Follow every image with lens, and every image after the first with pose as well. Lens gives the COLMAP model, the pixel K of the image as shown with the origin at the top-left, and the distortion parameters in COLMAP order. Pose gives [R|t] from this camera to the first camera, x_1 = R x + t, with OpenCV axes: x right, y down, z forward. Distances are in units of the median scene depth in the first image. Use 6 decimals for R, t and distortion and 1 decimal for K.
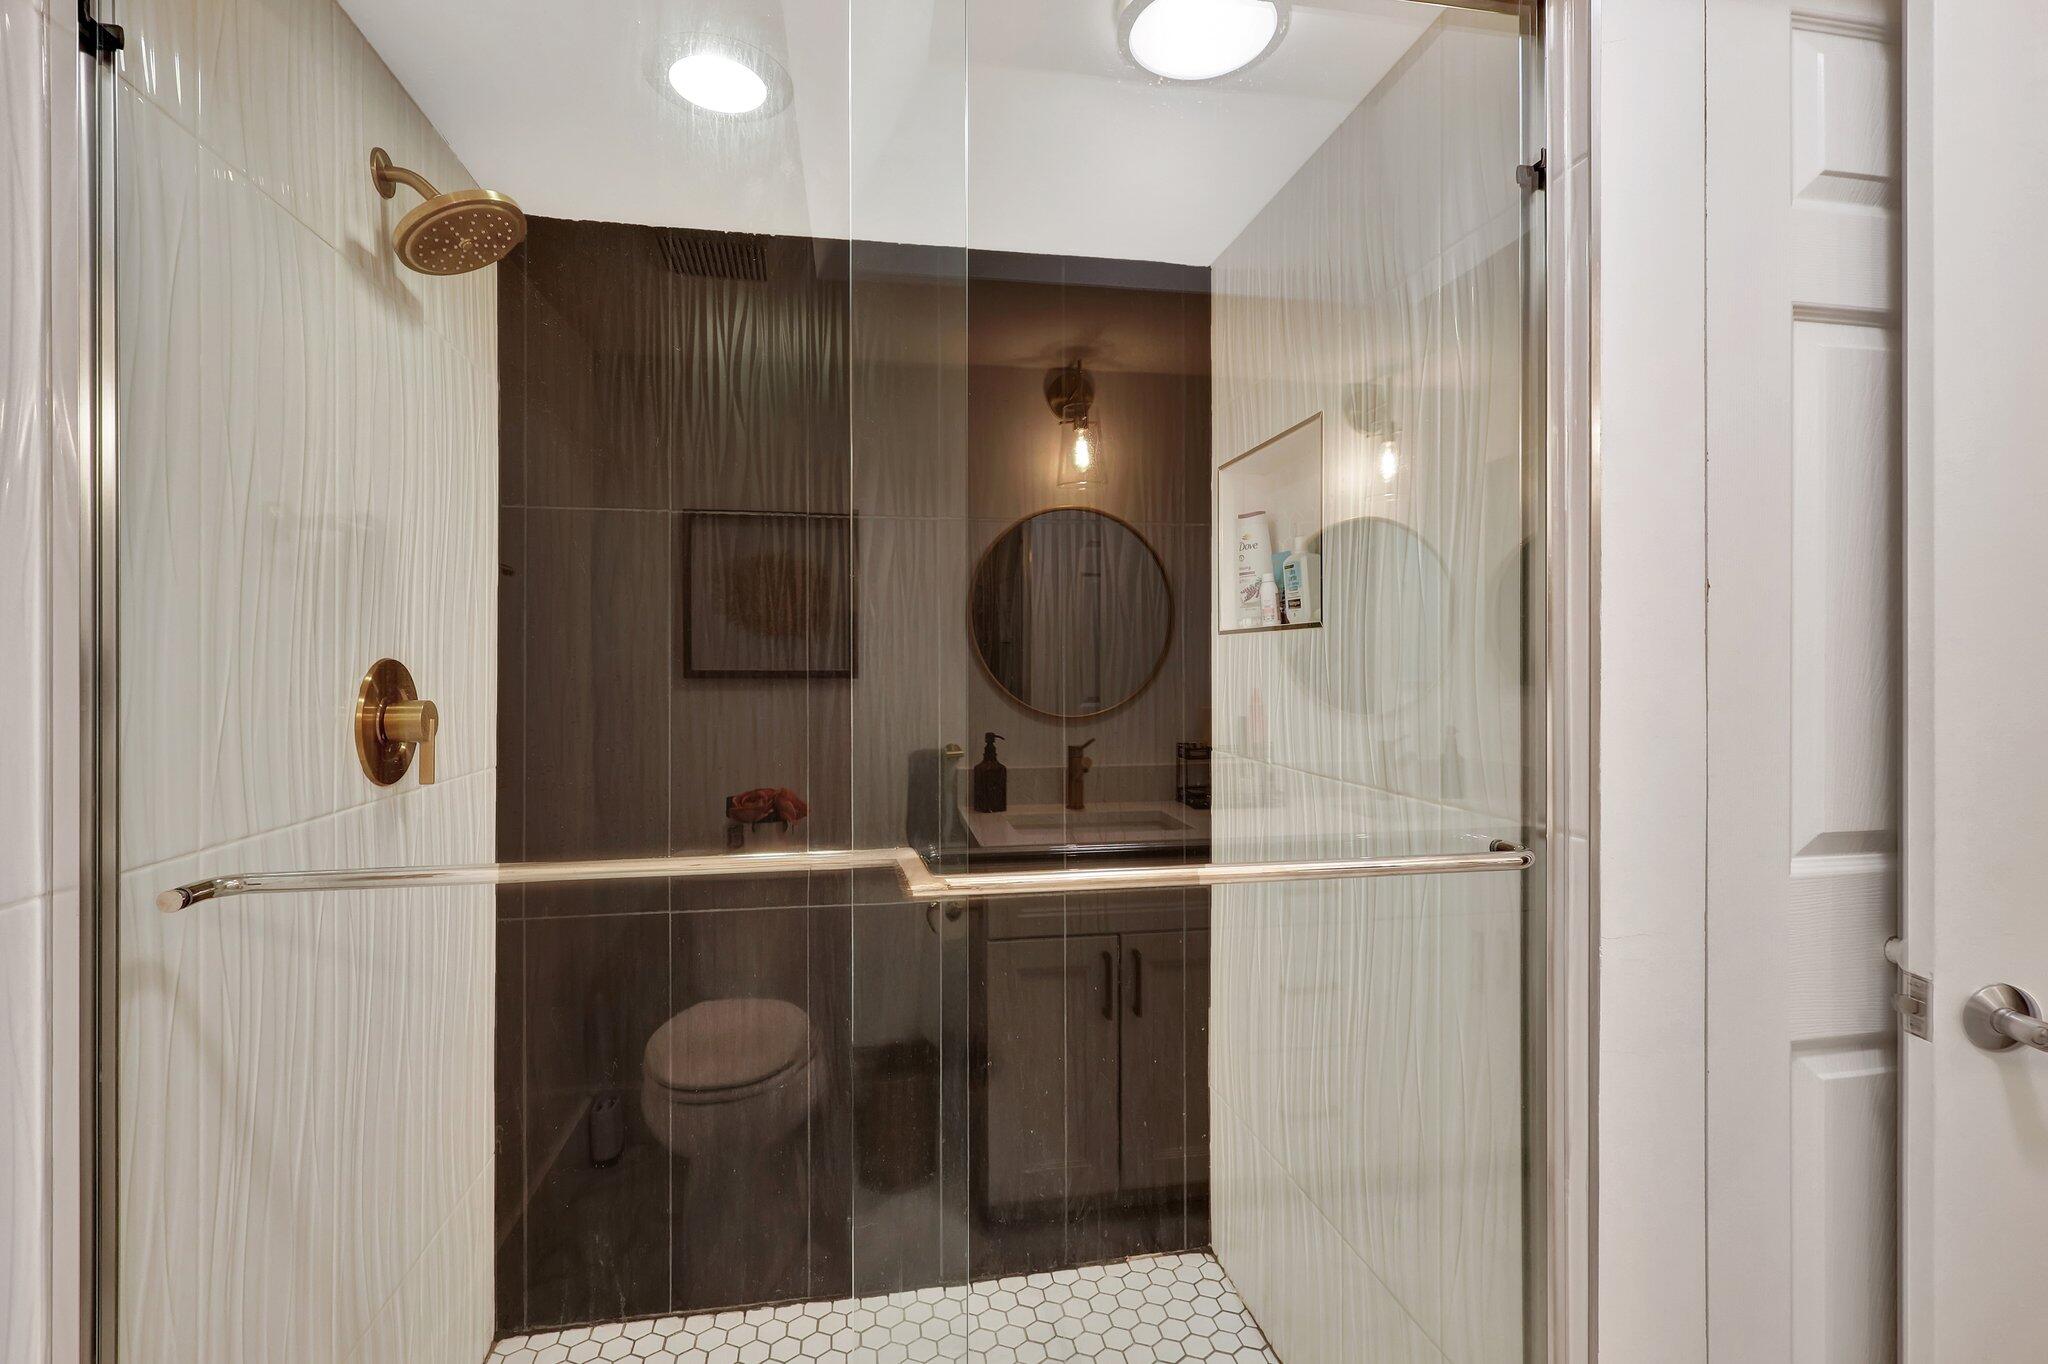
lens RADIAL K [[951.1, 0, 1025.4], [0, 951.1, 672.5], [0, 0, 1]] dist [0.001139, -0.002938]
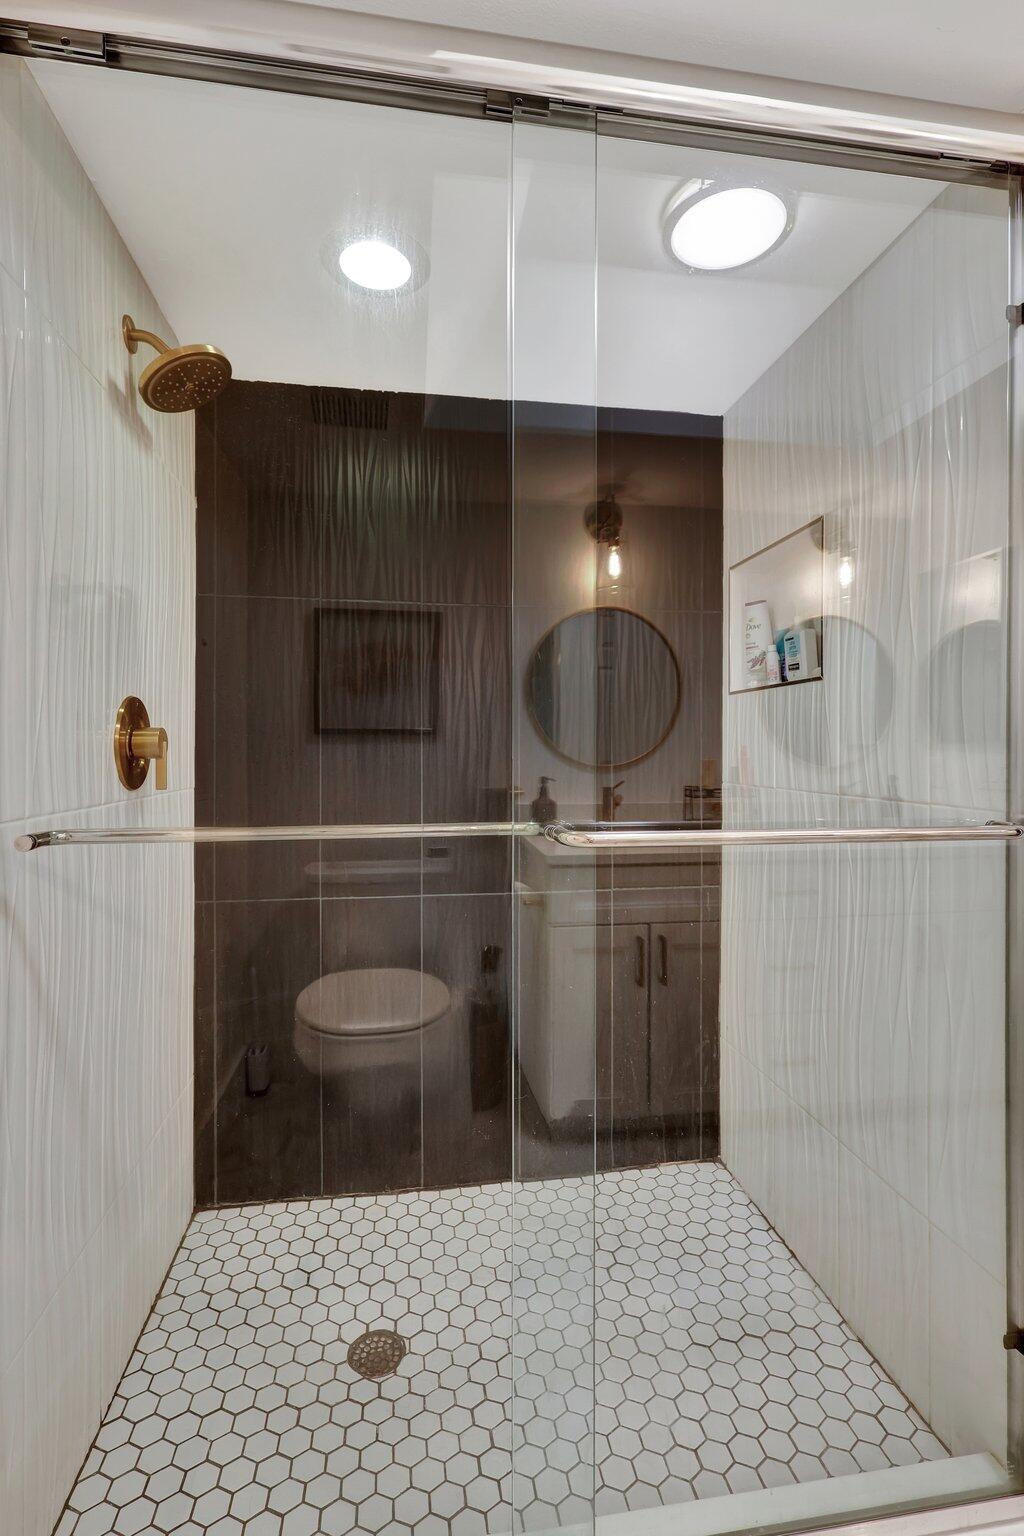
lens RADIAL K [[713.3, 0, 498.2], [0, 713.3, 769.8], [0, 0, 1]] dist [0.001139, -0.002938]
pose [[0.999596, 0.002911, -0.028264, -0.094364], [-0.002678, 0.999962, 0.008279, 0.060211], [0.028287, -0.008200, 0.999566, 0.002296]]
